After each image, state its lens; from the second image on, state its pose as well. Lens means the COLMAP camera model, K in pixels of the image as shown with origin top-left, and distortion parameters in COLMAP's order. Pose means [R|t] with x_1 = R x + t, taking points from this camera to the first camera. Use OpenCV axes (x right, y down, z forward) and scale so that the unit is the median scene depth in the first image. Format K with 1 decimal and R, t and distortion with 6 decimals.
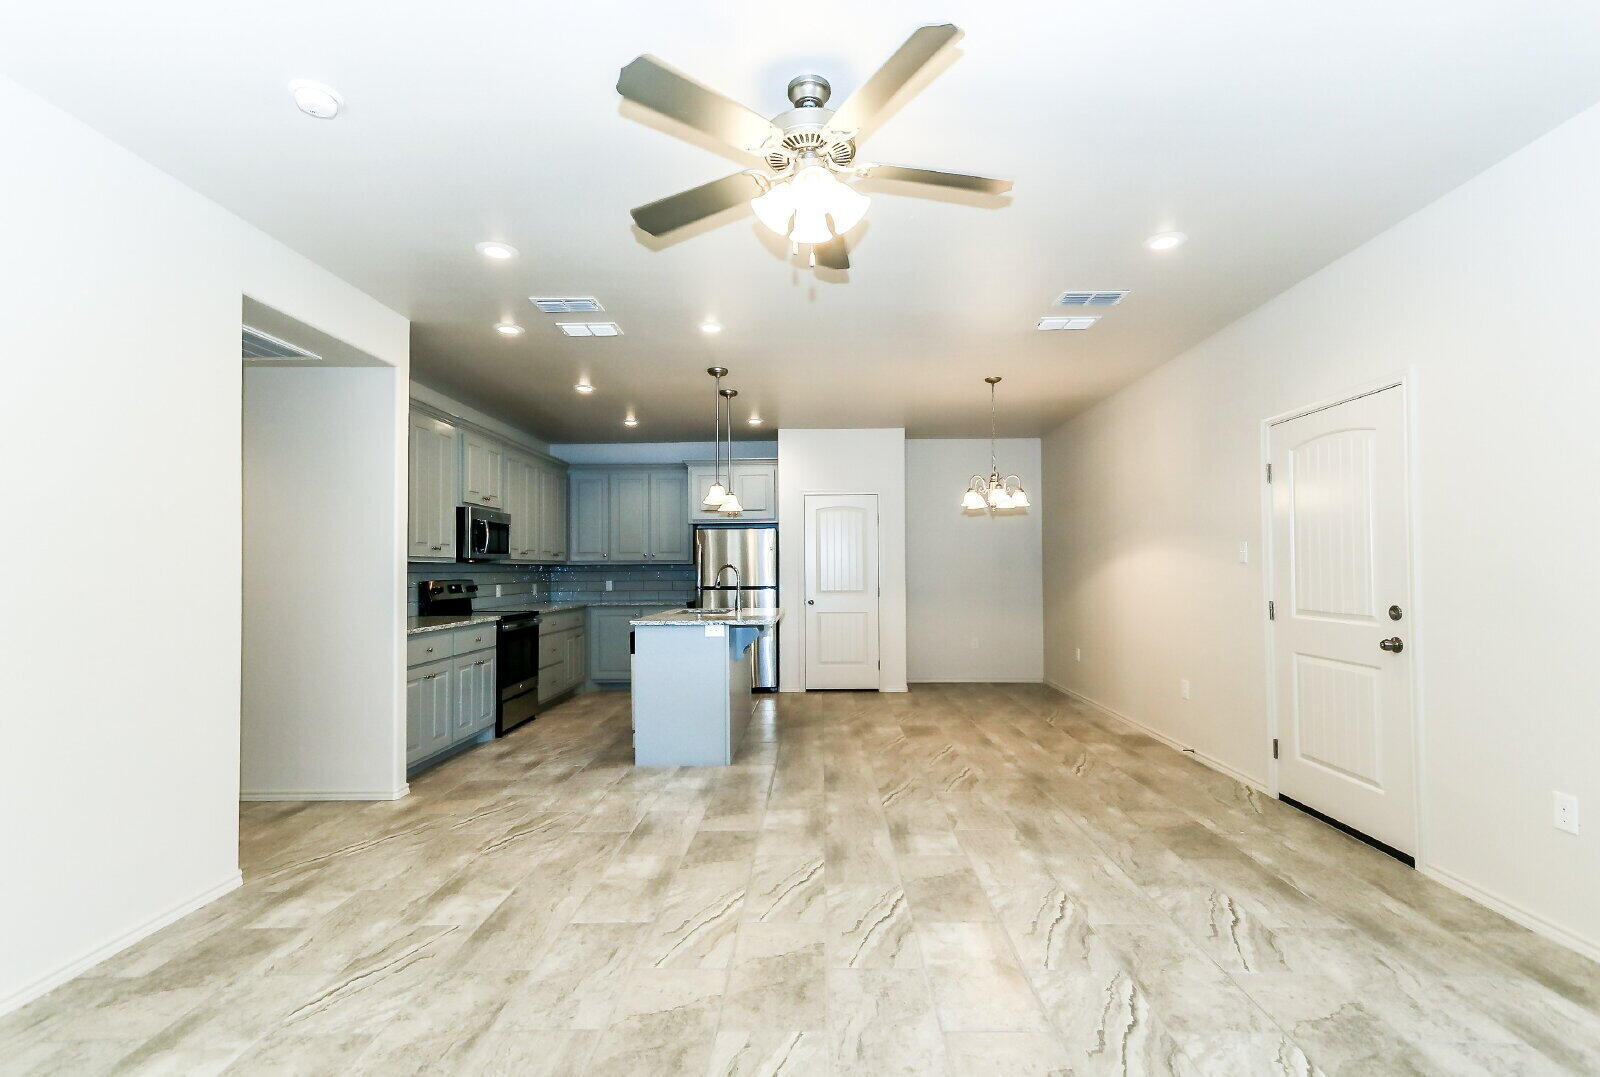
lens RADIAL K [[737.0, 0, 807.3], [0, 737.0, 550.0], [0, 0, 1]] dist [0.020121, -0.002691]
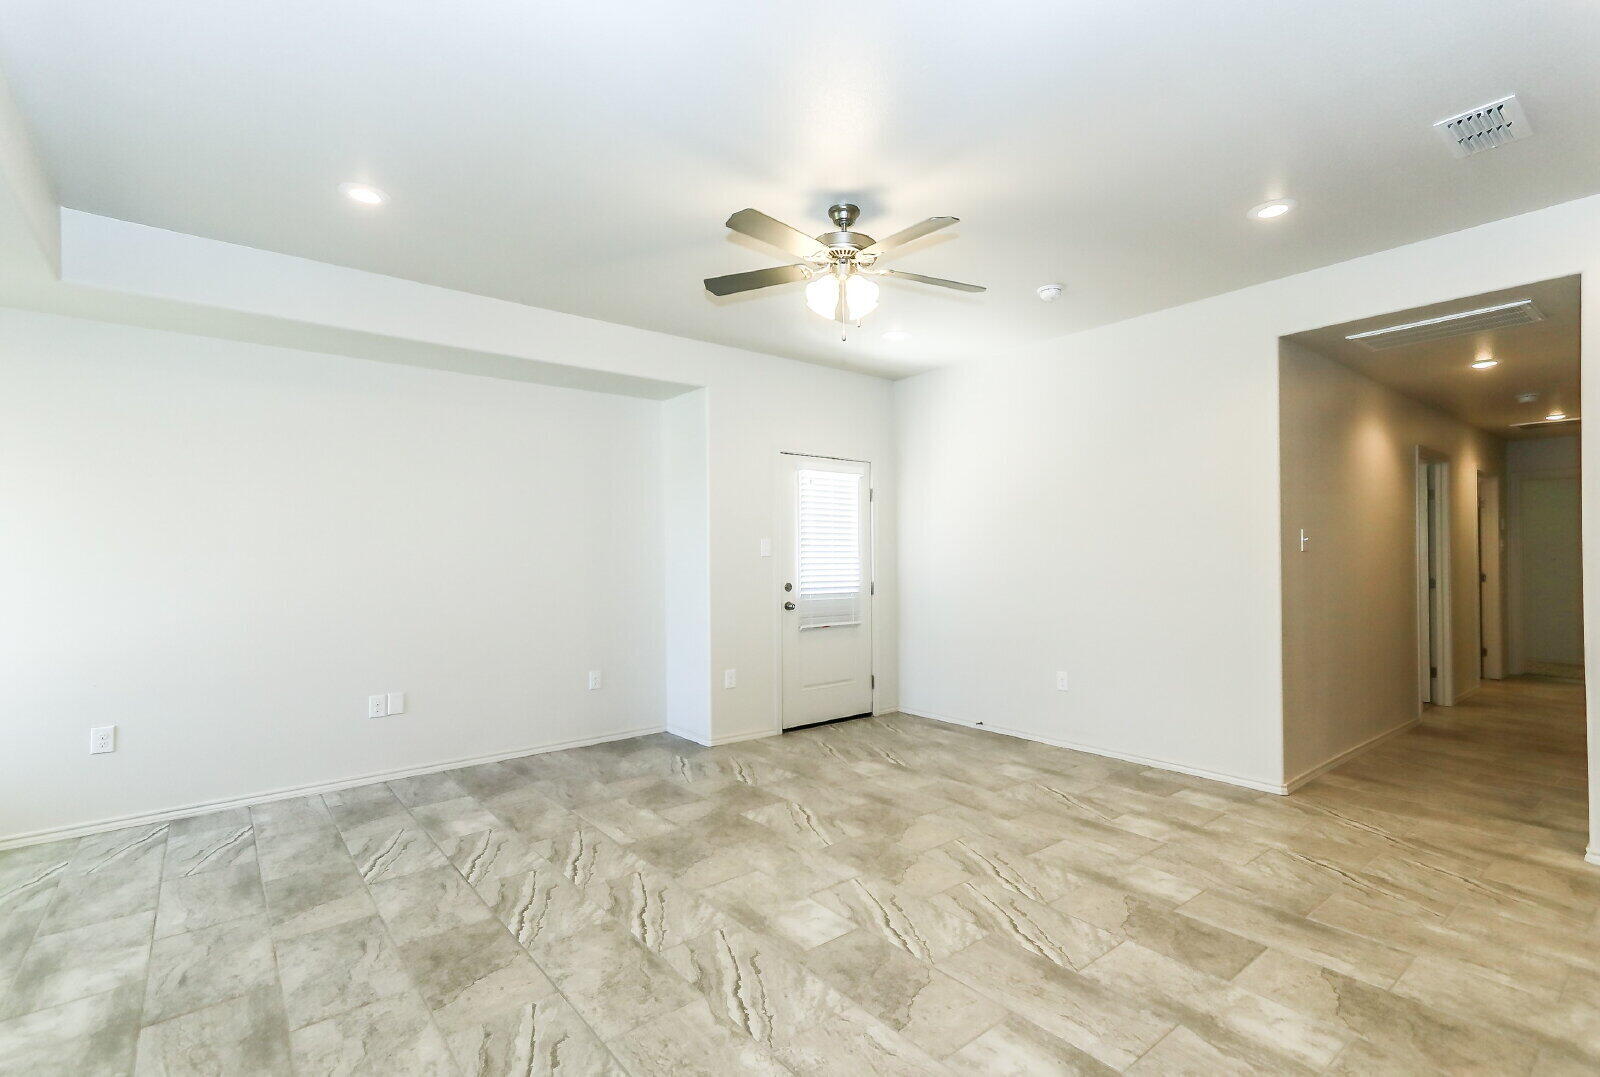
lens RADIAL K [[737.0, 0, 804.1], [0, 737.0, 534.9], [0, 0, 1]] dist [0.020121, -0.002691]
pose [[-0.768264, -0.006374, -0.640101, 0.562788], [0.028198, 0.998643, -0.043788, 0.025260], [0.639512, -0.051690, -0.767042, 1.181680]]
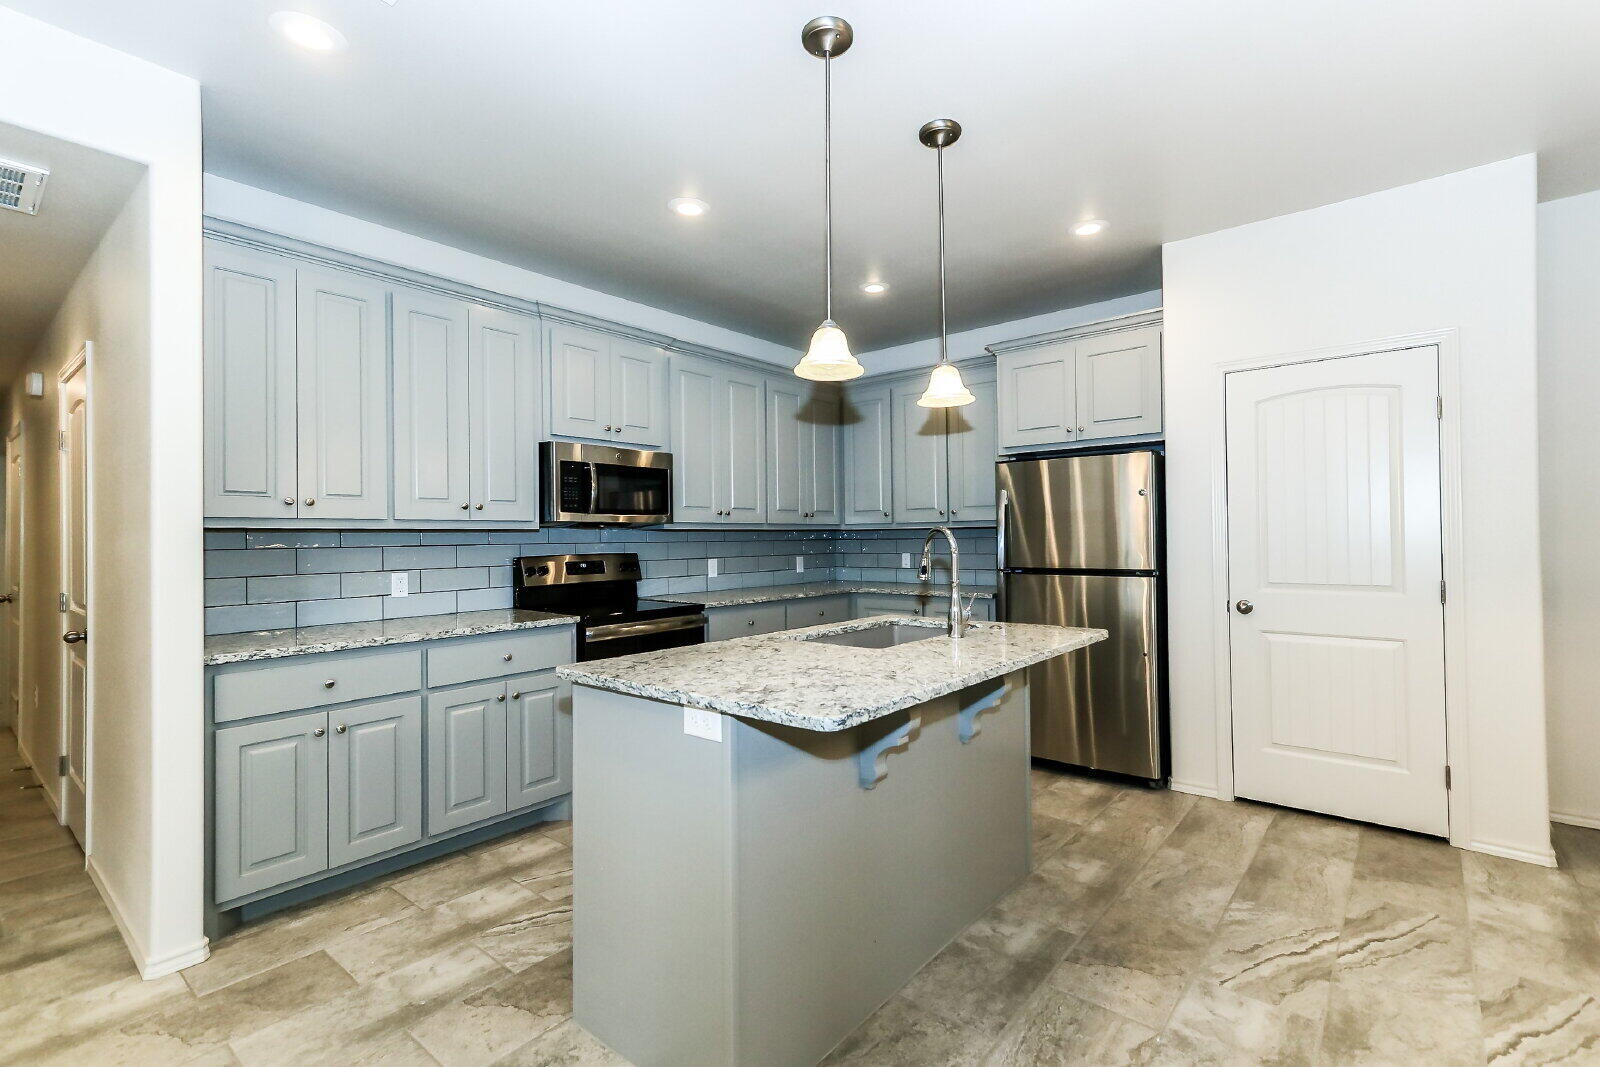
lens RADIAL K [[727.0, 0, 810.9], [0, 727.0, 531.1], [0, 0, 1]] dist [0.018531, -0.001075]
pose [[0.781401, -0.006574, -0.623995, 0.156467], [0.021737, 0.999624, 0.016689, 0.020364], [0.623651, -0.026605, 0.781250, 0.963816]]
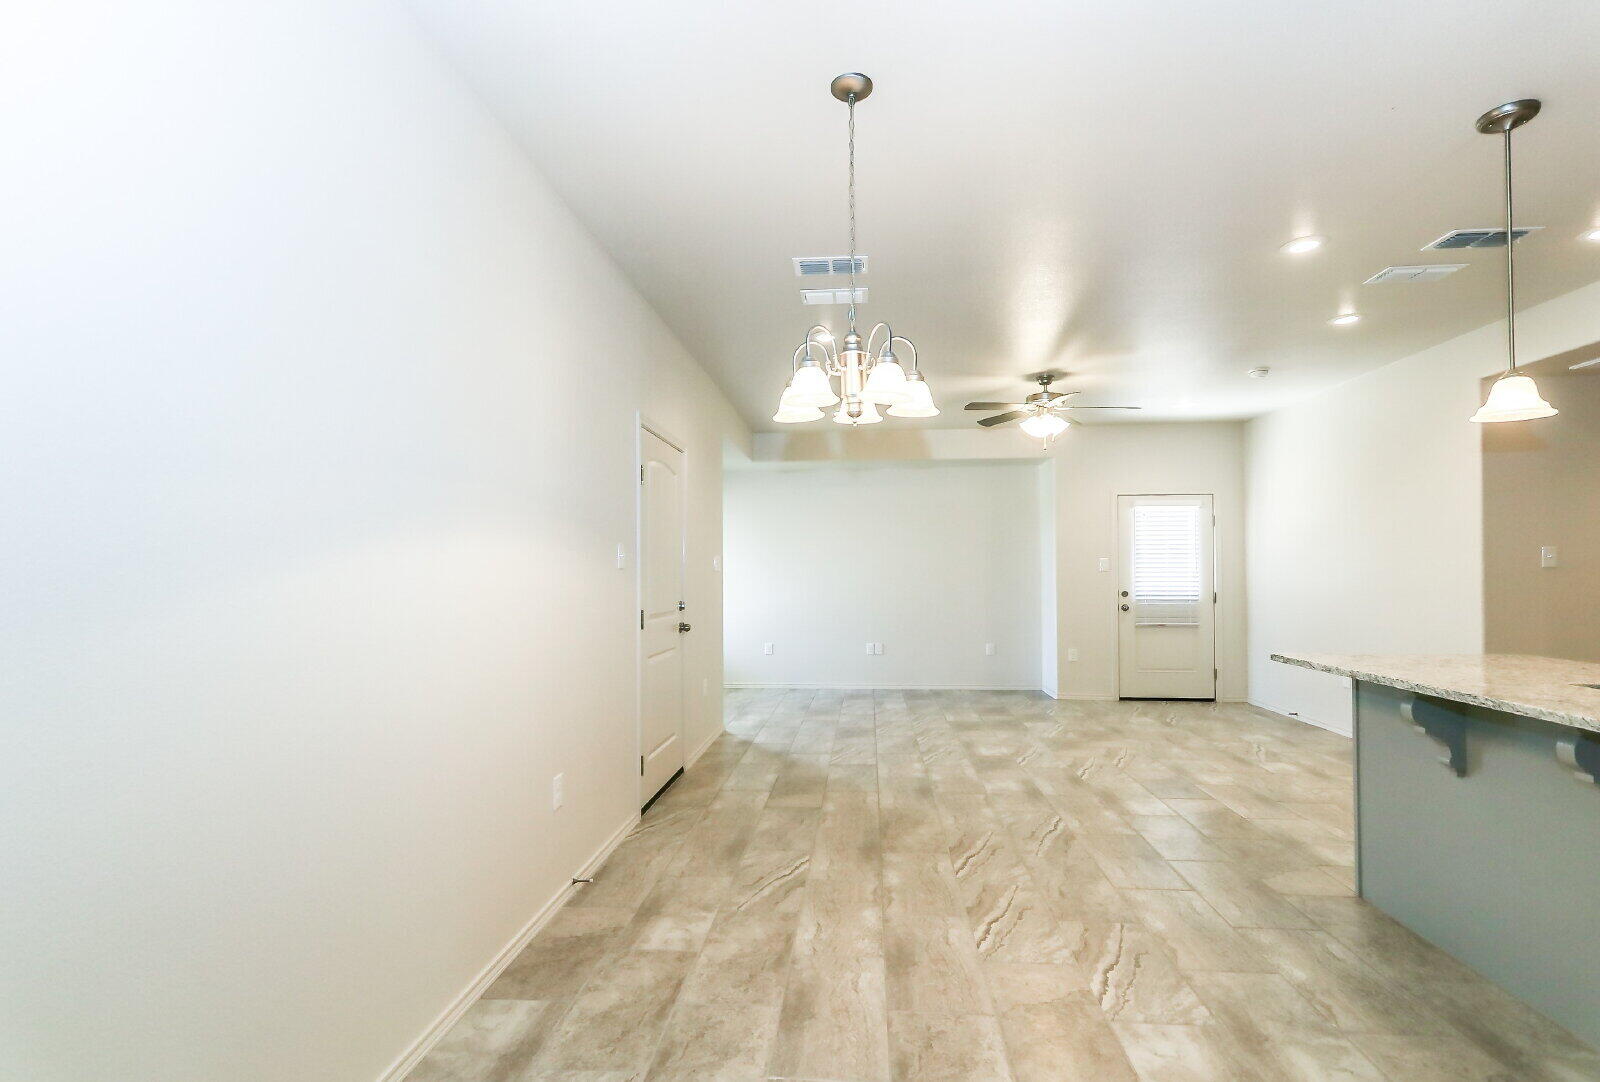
lens RADIAL K [[737.0, 0, 813.4], [0, 737.0, 561.3], [0, 0, 1]] dist [0.020121, -0.002691]
pose [[-0.998031, 0.011931, 0.061581, 0.369030], [0.009282, 0.999026, -0.043138, 0.052249], [-0.062036, -0.042481, -0.997169, 2.049031]]
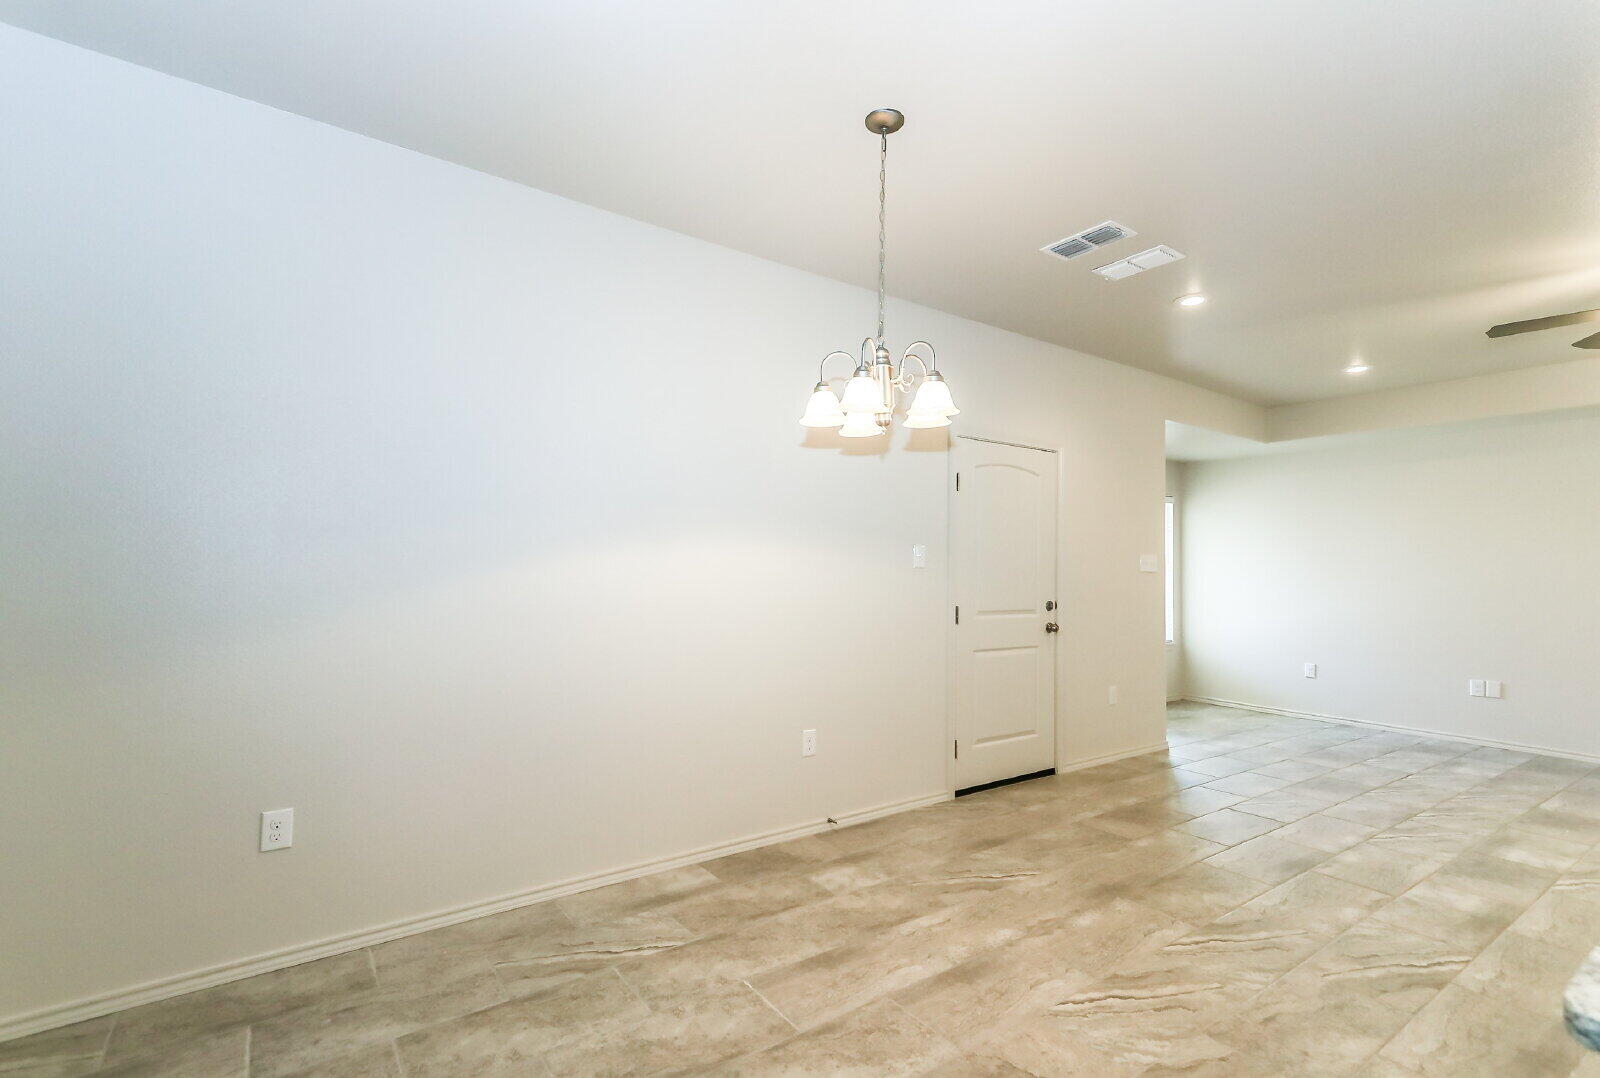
lens RADIAL K [[737.0, 0, 813.4], [0, 737.0, 544.2], [0, 0, 1]] dist [0.020121, -0.002691]
pose [[-0.596369, 0.029536, 0.802167, -0.086188], [-0.027299, 0.997998, -0.057043, 0.050445], [-0.802246, -0.055917, -0.594369, 1.882937]]
